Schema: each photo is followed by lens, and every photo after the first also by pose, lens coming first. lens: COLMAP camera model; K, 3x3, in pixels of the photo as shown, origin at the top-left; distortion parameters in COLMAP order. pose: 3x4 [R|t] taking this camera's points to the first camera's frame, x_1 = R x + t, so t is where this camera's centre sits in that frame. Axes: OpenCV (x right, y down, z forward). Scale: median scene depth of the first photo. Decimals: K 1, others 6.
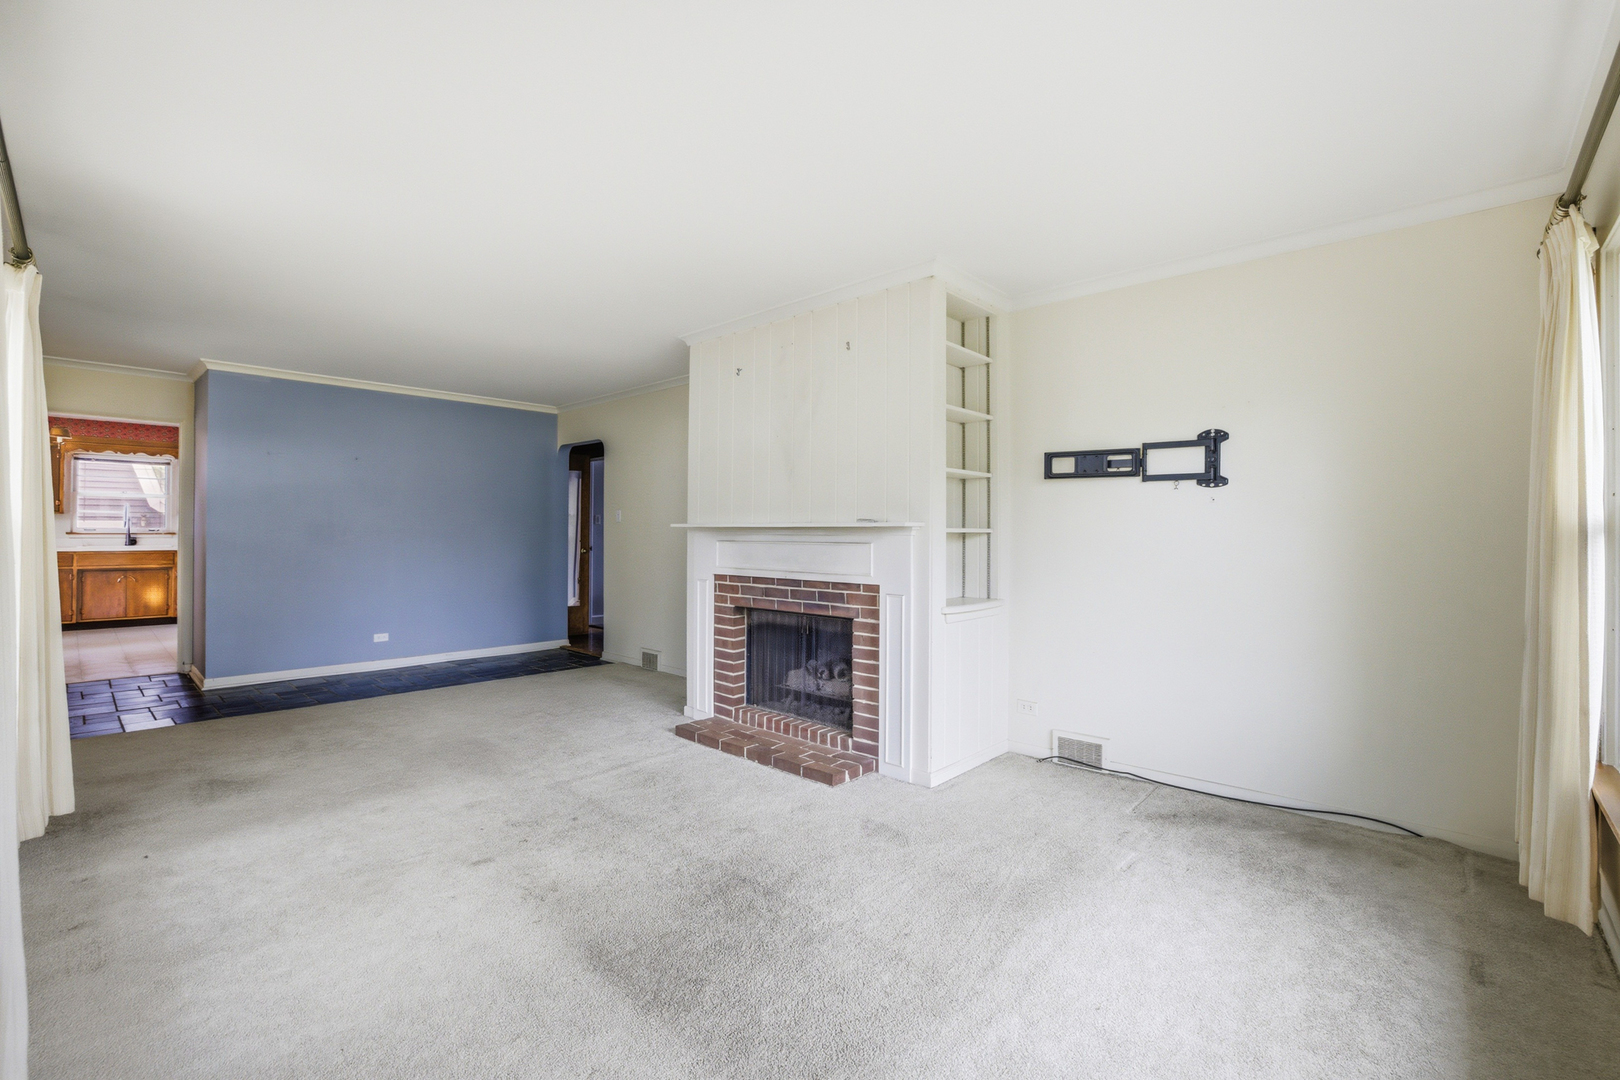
lens RADIAL K [[703.1, 0, 811.9], [0, 703.1, 534.4], [0, 0, 1]] dist [-0.002719, 0.000106]
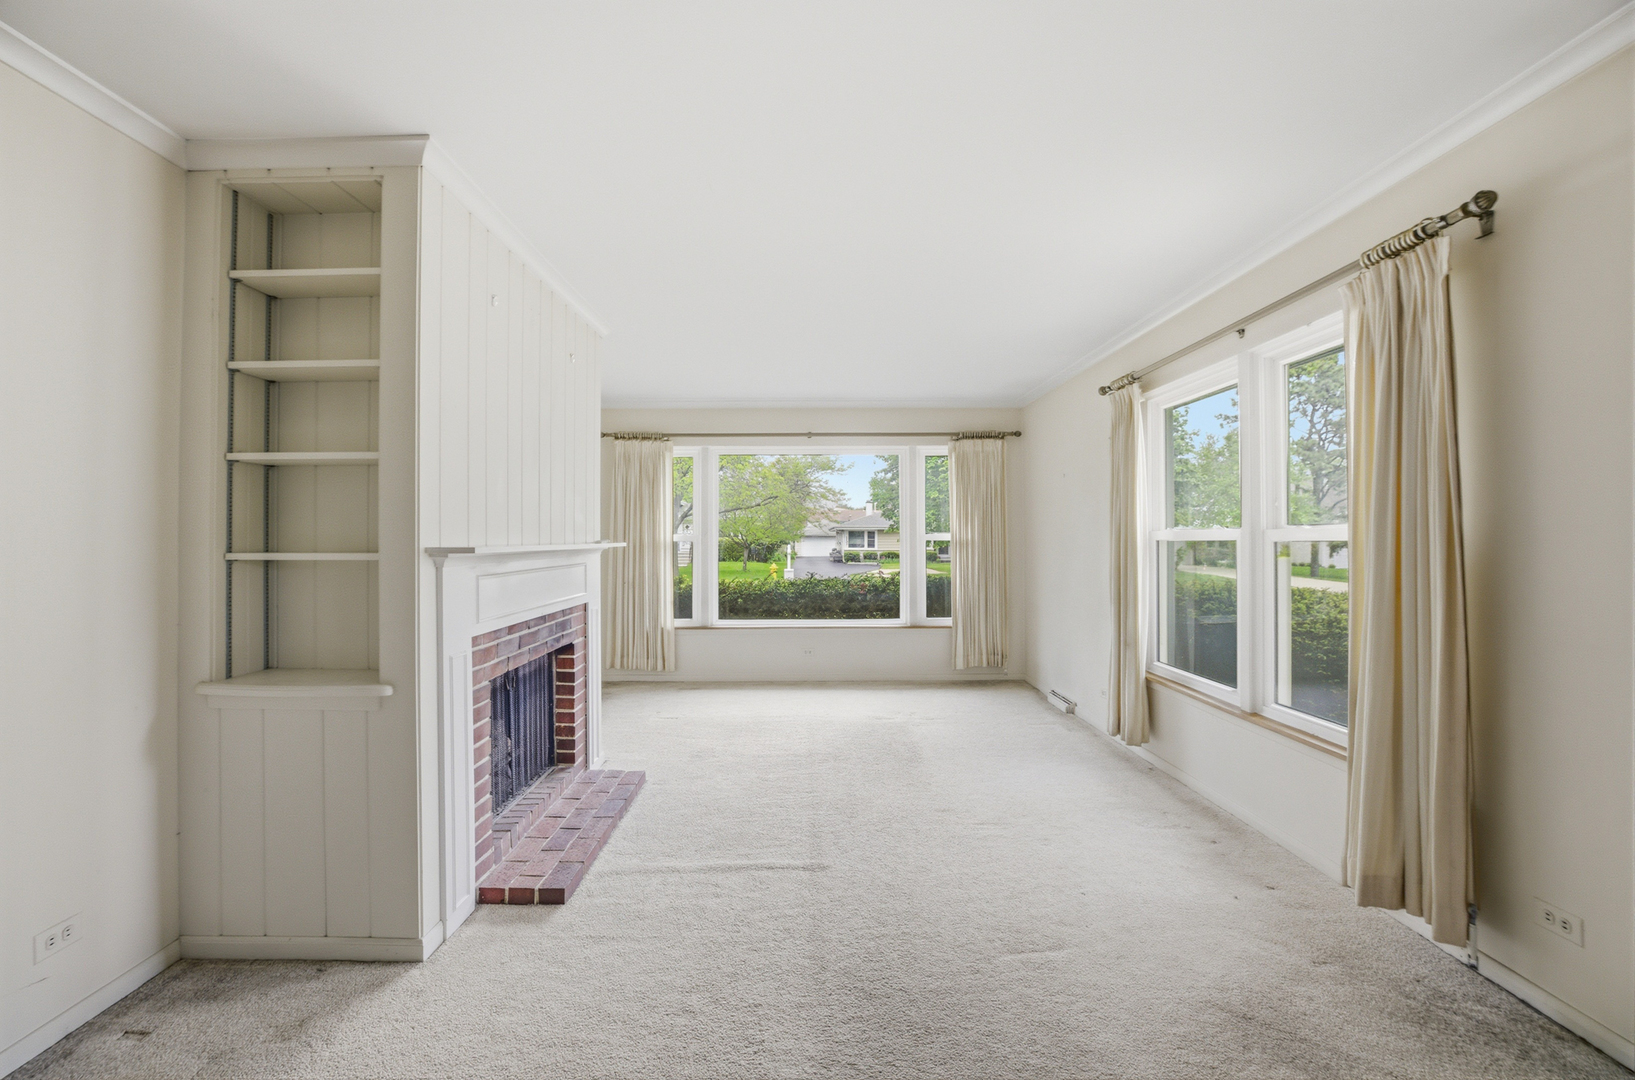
lens RADIAL K [[713.1, 0, 817.5], [0, 713.1, 540.0], [0, 0, 1]] dist [-0.030825, 0.012672]
pose [[-0.658820, -0.002274, 0.752297, -0.785439], [0.006457, 0.999942, 0.008677, -0.024799], [-0.752273, 0.010574, -0.658767, 1.231295]]
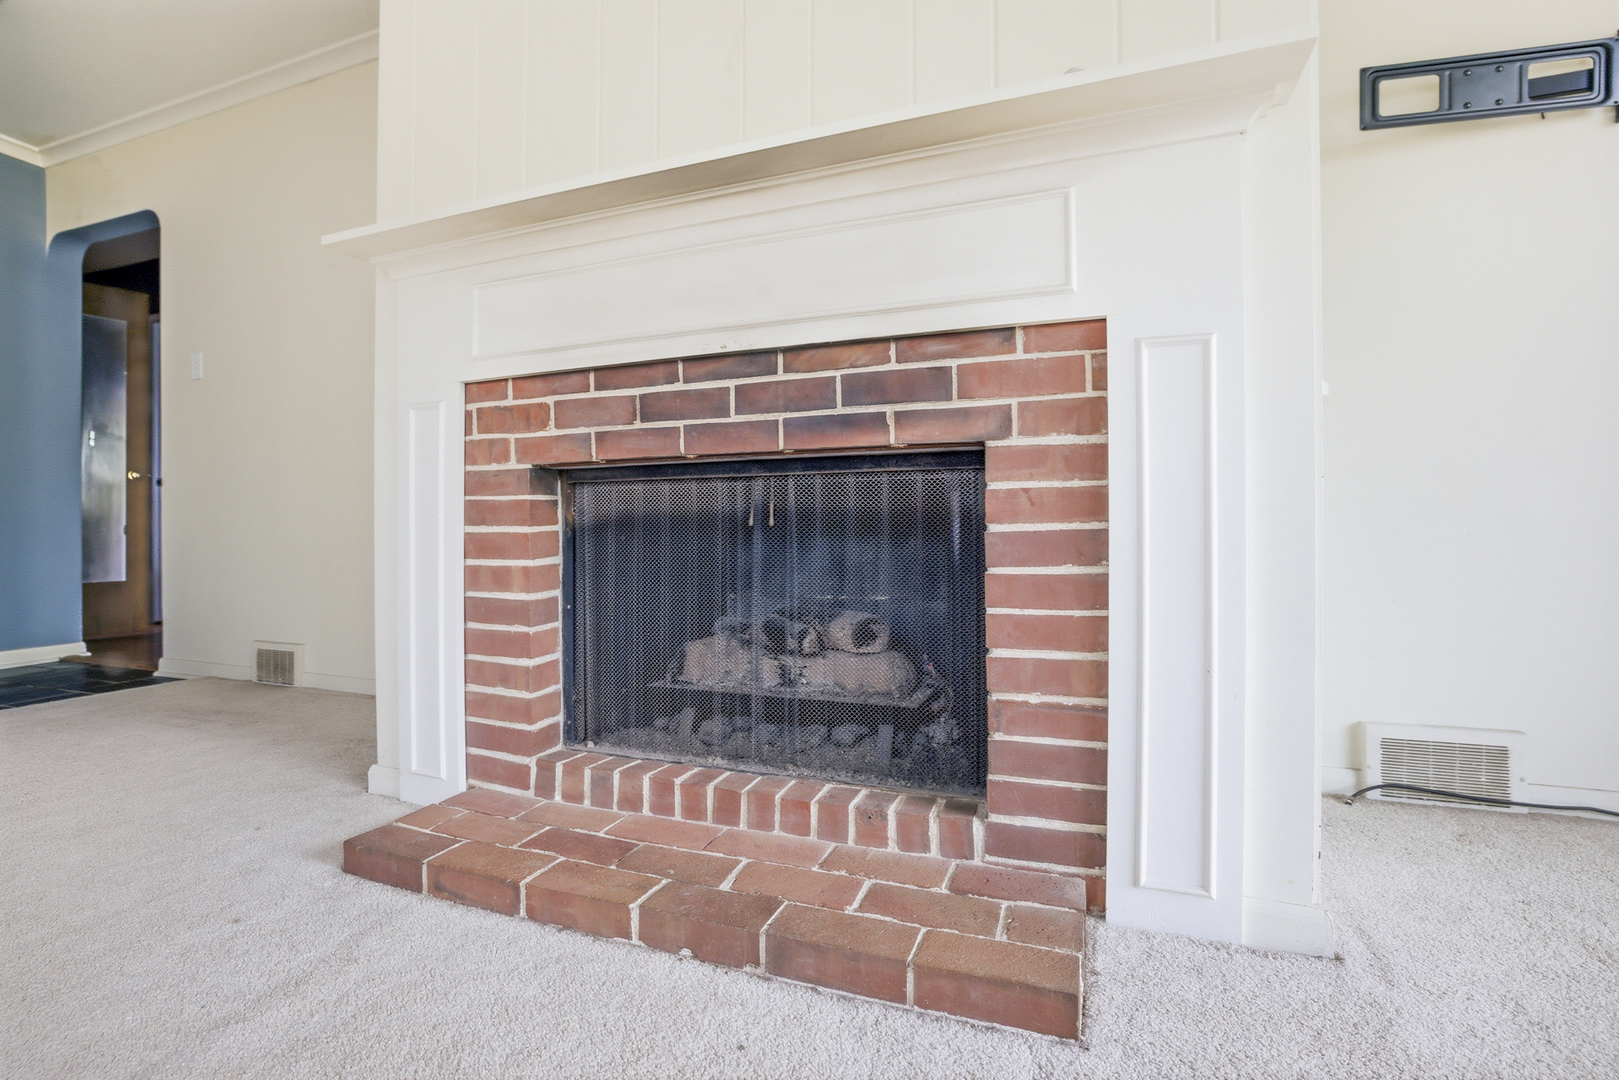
lens RADIAL K [[715.4, 0, 789.8], [0, 715.4, 537.3], [0, 0, 1]] dist [-0.034413, 0.017934]
pose [[0.929255, -0.007437, 0.369364, -0.126397], [0.008036, 0.999968, -0.000084, 0.143327], [-0.369351, 0.003046, 0.929285, 0.647865]]
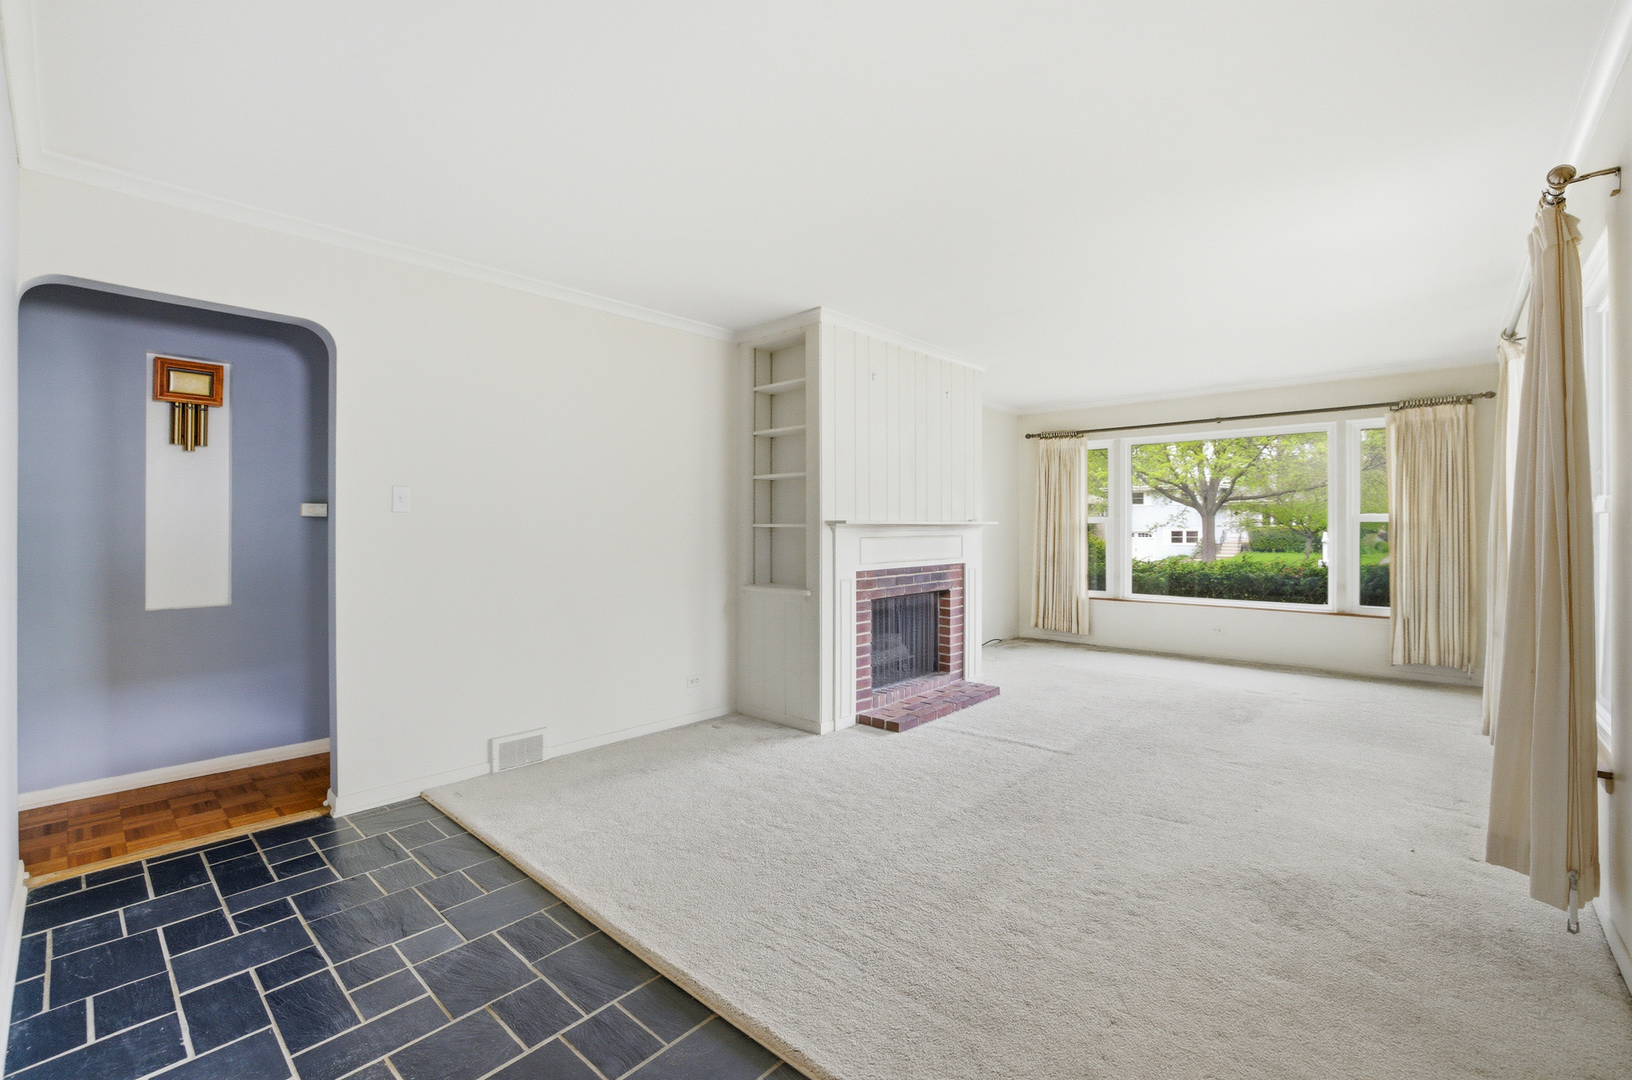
lens RADIAL K [[693.0, 0, 816.0], [0, 693.0, 540.0], [0, 0, 1]] dist [-0.001054, -0.000016]
pose [[0.011827, -0.022071, 0.999686, -1.180708], [0.006820, 0.999735, 0.021991, -0.010664], [-0.999907, 0.006557, 0.011974, 1.106694]]
